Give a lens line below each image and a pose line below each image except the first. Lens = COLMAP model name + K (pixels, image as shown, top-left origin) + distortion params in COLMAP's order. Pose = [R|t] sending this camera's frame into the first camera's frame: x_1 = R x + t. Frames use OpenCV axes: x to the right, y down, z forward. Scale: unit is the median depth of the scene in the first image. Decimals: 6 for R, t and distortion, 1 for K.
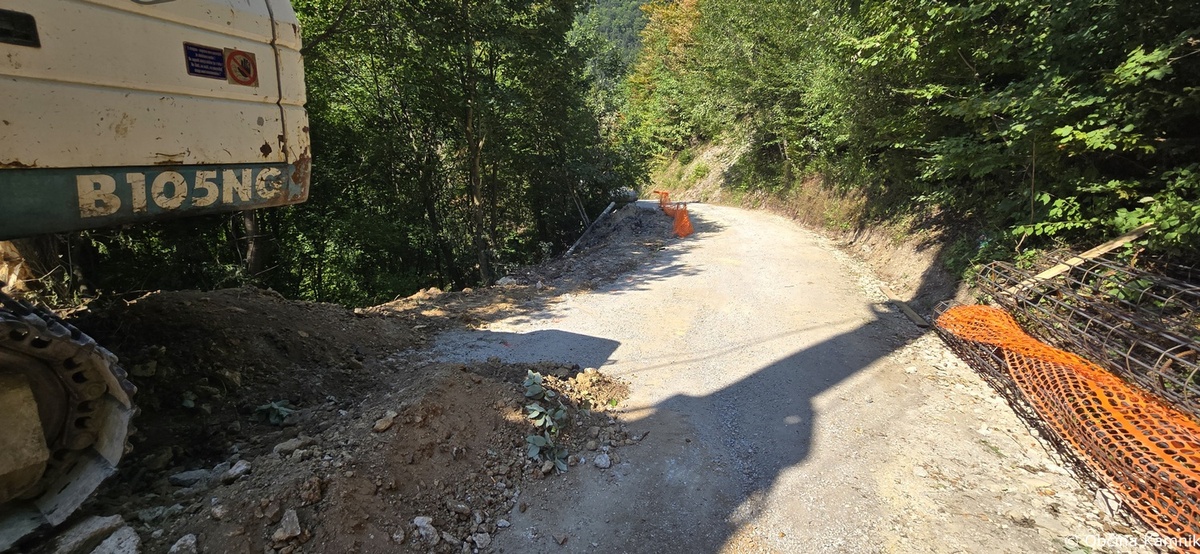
lens RADIAL K [[499.3, 0, 600.0], [0, 499.3, 277.0], [0, 0, 1]] dist [-0.000676, 0.000139]
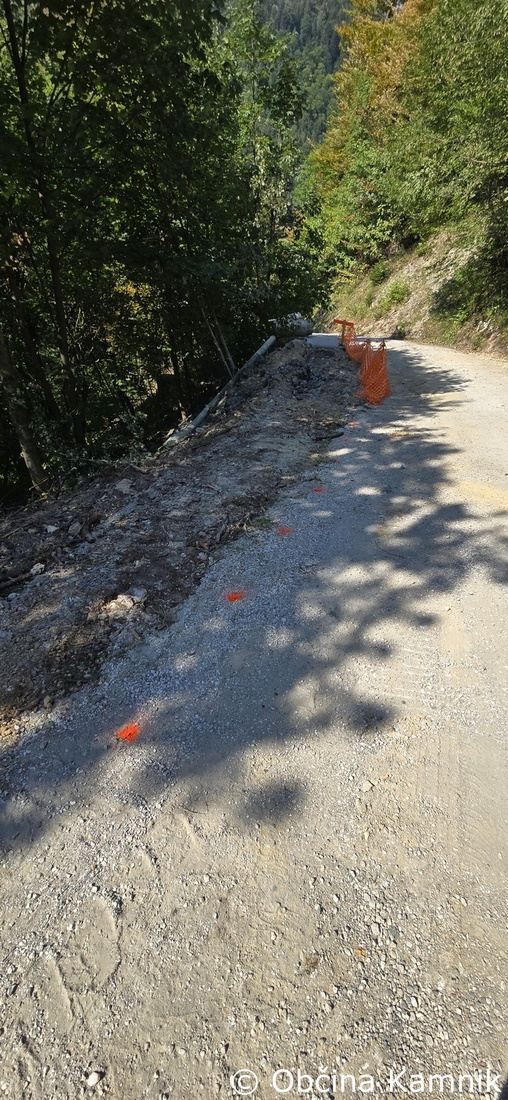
lens RADIAL K [[457.7, 0, 257.2], [0, 457.7, 556.8], [0, 0, 1]] dist [-0.000676, 0.000139]
pose [[0.998682, 0.038264, -0.034217, 0.023447], [-0.026222, 0.953336, 0.300770, -0.030099], [0.044129, -0.299476, 0.953083, 0.187016]]
